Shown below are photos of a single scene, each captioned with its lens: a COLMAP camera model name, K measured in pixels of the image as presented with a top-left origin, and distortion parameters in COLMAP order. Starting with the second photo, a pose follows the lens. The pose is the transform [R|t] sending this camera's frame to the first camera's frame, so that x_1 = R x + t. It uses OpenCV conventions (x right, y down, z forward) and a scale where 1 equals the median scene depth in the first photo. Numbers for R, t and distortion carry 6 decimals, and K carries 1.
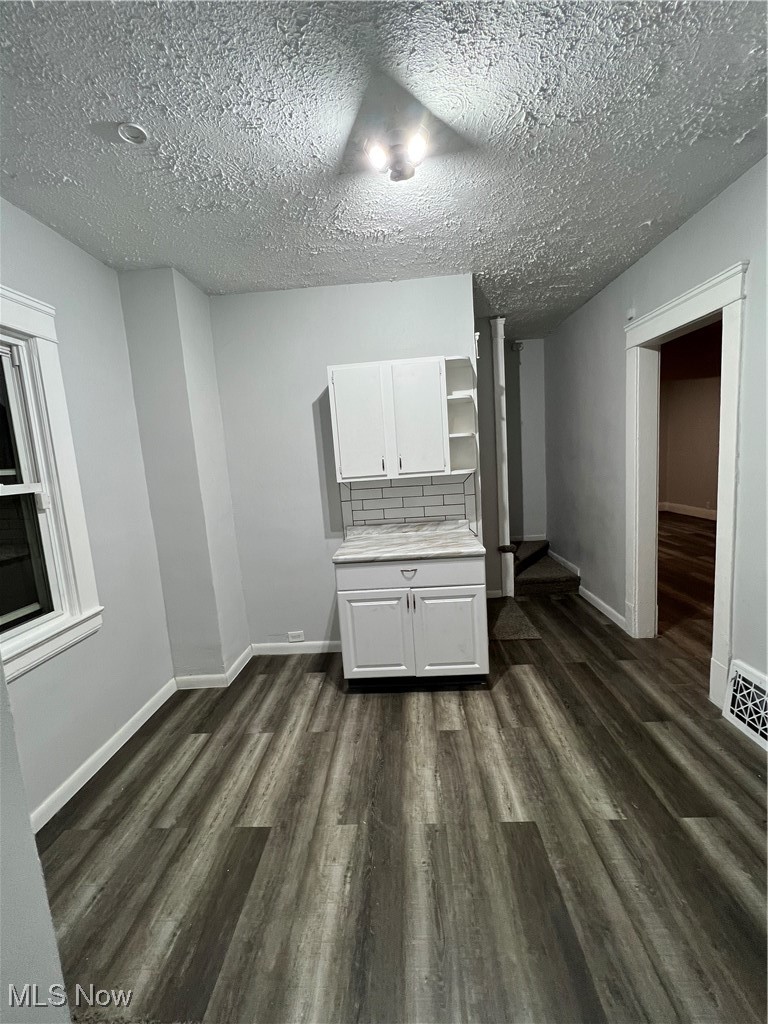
lens RADIAL K [[407.9, 0, 386.6], [0, 407.9, 510.5], [0, 0, 1]] dist [-0.002718, 0.000546]
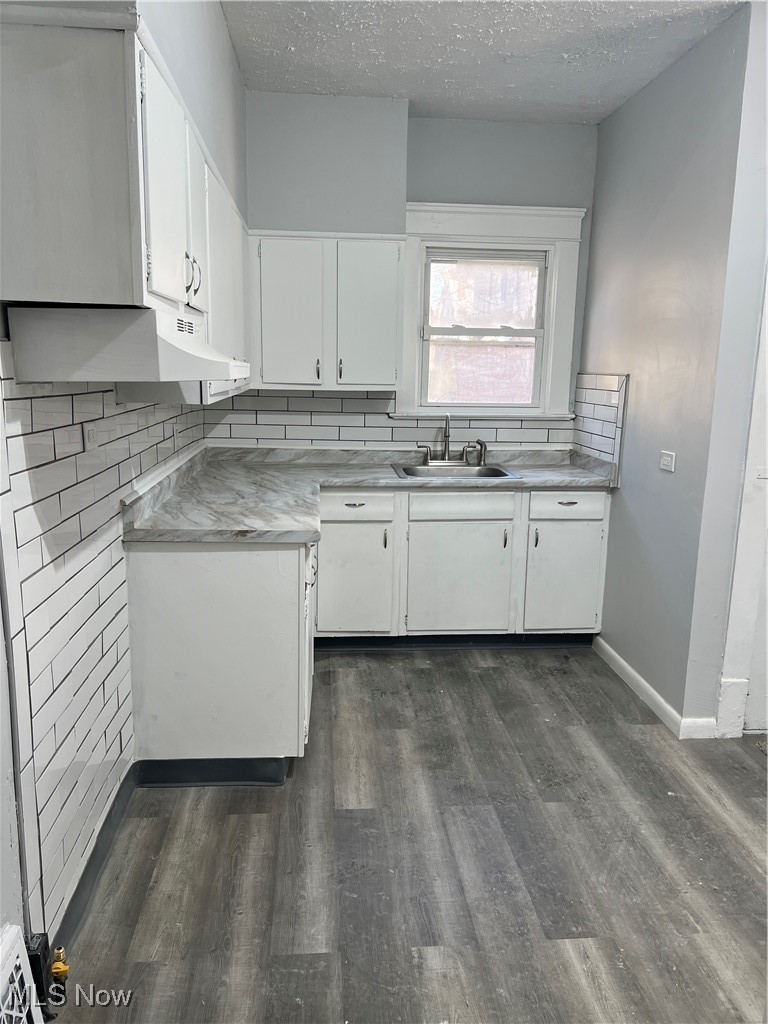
lens RADIAL K [[773.2, 0, 382.0], [0, 773.2, 520.8], [0, 0, 1]] dist [0.055119, -0.062471]
pose [[-0.990716, 0.076797, -0.112183, 0.480591], [0.036672, 0.945541, 0.323430, -0.193994], [0.130911, 0.316313, -0.939579, 1.295291]]
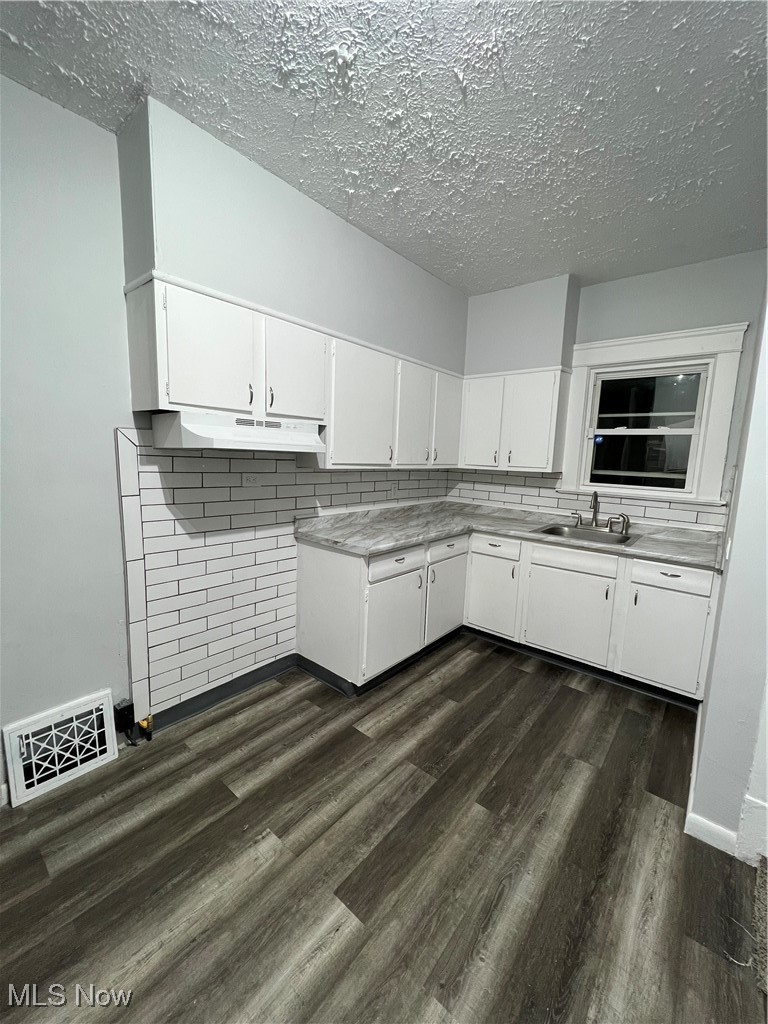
lens RADIAL K [[407.9, 0, 383.6], [0, 407.9, 510.6], [0, 0, 1]] dist [-0.002718, 0.000546]
pose [[-0.794135, -0.040780, 0.606371, -0.121302], [0.094521, 0.977317, 0.189517, -0.089940], [-0.600346, 0.207817, -0.772268, 0.945781]]
